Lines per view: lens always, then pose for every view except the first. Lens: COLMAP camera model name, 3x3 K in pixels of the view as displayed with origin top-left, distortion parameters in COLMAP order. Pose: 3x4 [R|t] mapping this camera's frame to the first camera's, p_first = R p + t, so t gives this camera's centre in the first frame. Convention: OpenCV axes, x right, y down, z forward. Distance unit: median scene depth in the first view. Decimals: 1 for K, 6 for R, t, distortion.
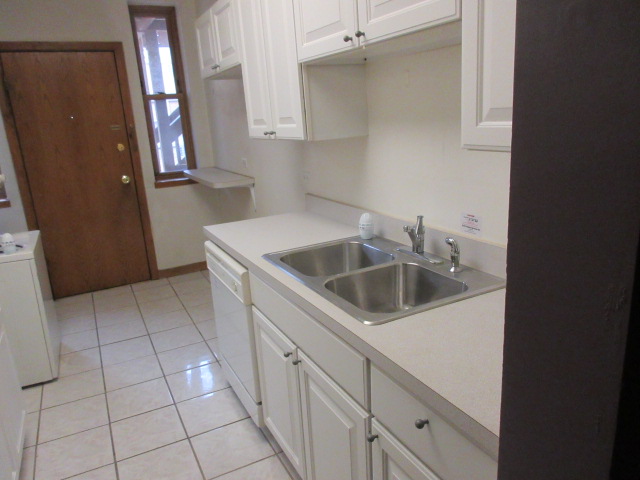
lens RADIAL K [[475.7, 0, 326.1], [0, 475.7, 238.2], [0, 0, 1]] dist [0.001088, -0.004935]
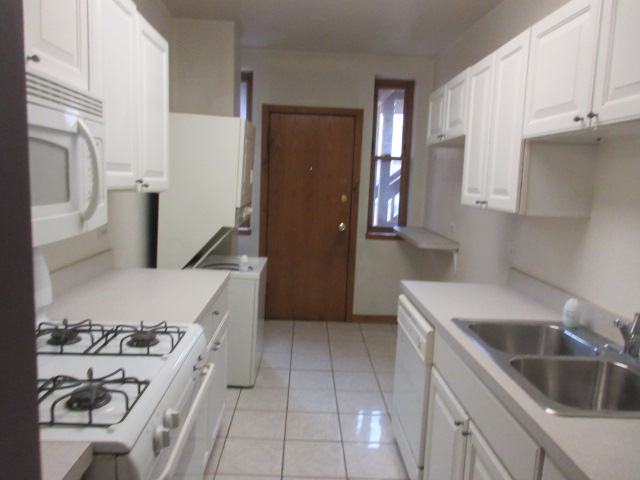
lens RADIAL K [[475.7, 0, 322.6], [0, 475.7, 237.9], [0, 0, 1]] dist [0.001088, -0.004935]
pose [[0.895140, 0.153592, -0.418490, 0.011069], [-0.206811, 0.974714, -0.084630, 0.007449], [0.394909, 0.162304, 0.904270, -0.031587]]
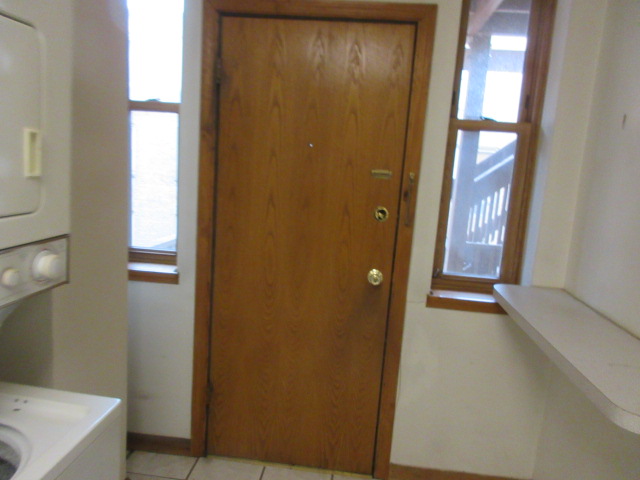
lens RADIAL K [[475.7, 0, 324.5], [0, 475.7, 235.9], [0, 0, 1]] dist [0.001088, -0.004935]
pose [[0.821195, 0.211656, -0.529944, -0.332599], [-0.260624, 0.965266, -0.018339, -0.226821], [0.507655, 0.153176, 0.847834, 0.863408]]
